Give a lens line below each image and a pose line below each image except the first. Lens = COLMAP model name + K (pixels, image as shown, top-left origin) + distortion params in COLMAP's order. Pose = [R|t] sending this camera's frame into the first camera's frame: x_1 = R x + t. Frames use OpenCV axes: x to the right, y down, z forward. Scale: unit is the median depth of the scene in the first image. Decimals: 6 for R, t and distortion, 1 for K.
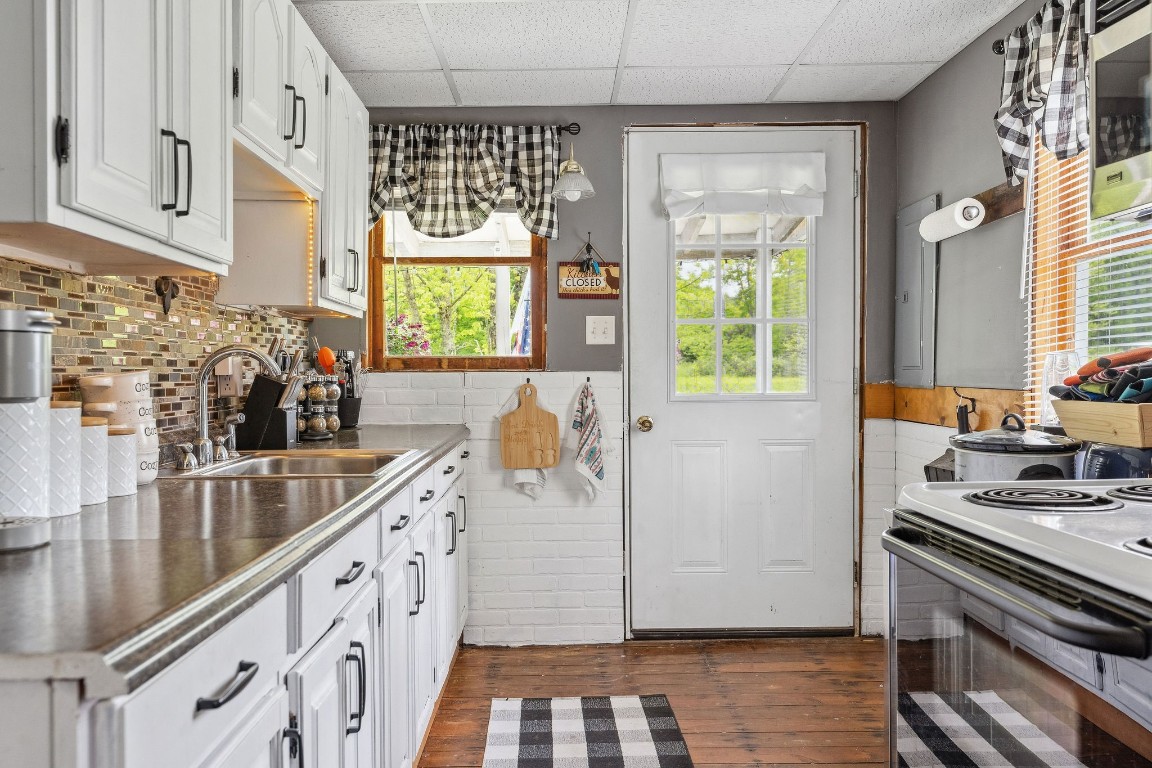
lens RADIAL K [[889.7, 0, 573.7], [0, 889.7, 383.4], [0, 0, 1]] dist [-0.003869, 0.000873]
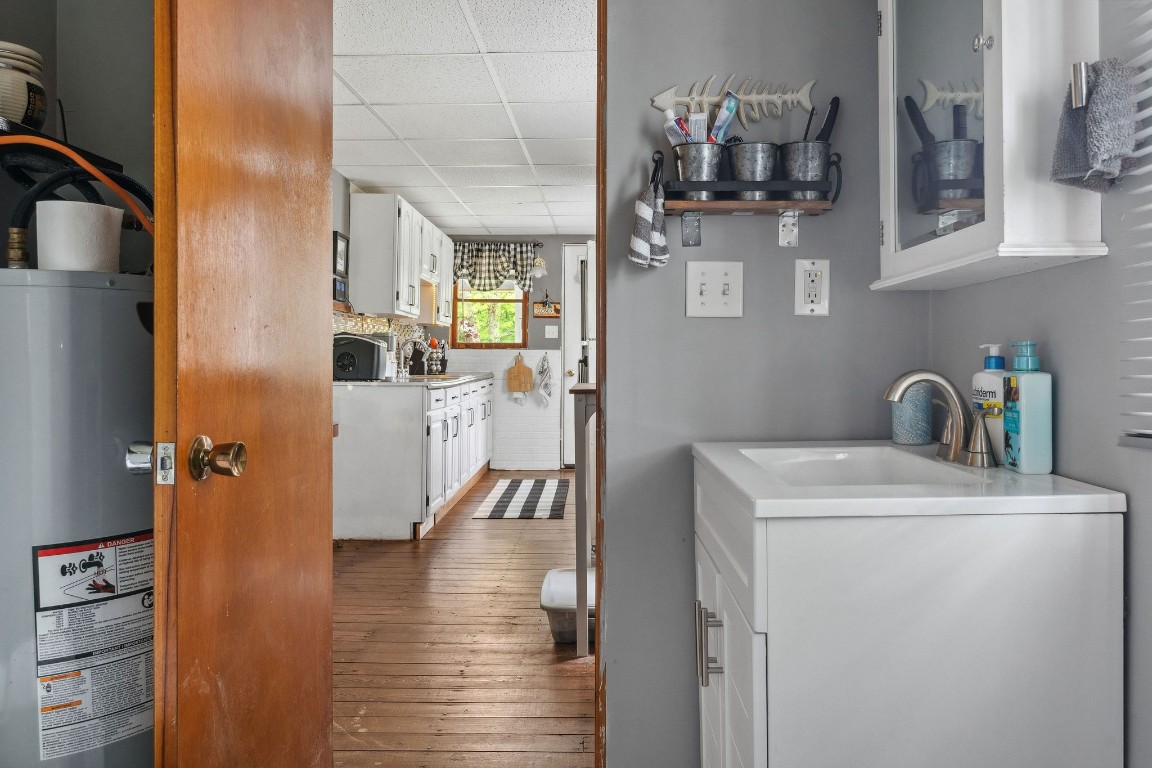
lens RADIAL K [[860.3, 0, 590.1], [0, 860.3, 346.8], [0, 0, 1]] dist [0.002895, 0.000046]
pose [[0.999321, 0.011237, -0.035086, 0.211417], [-0.012125, 0.999609, -0.025215, 0.034081], [0.034789, 0.025624, 0.999066, -1.229878]]
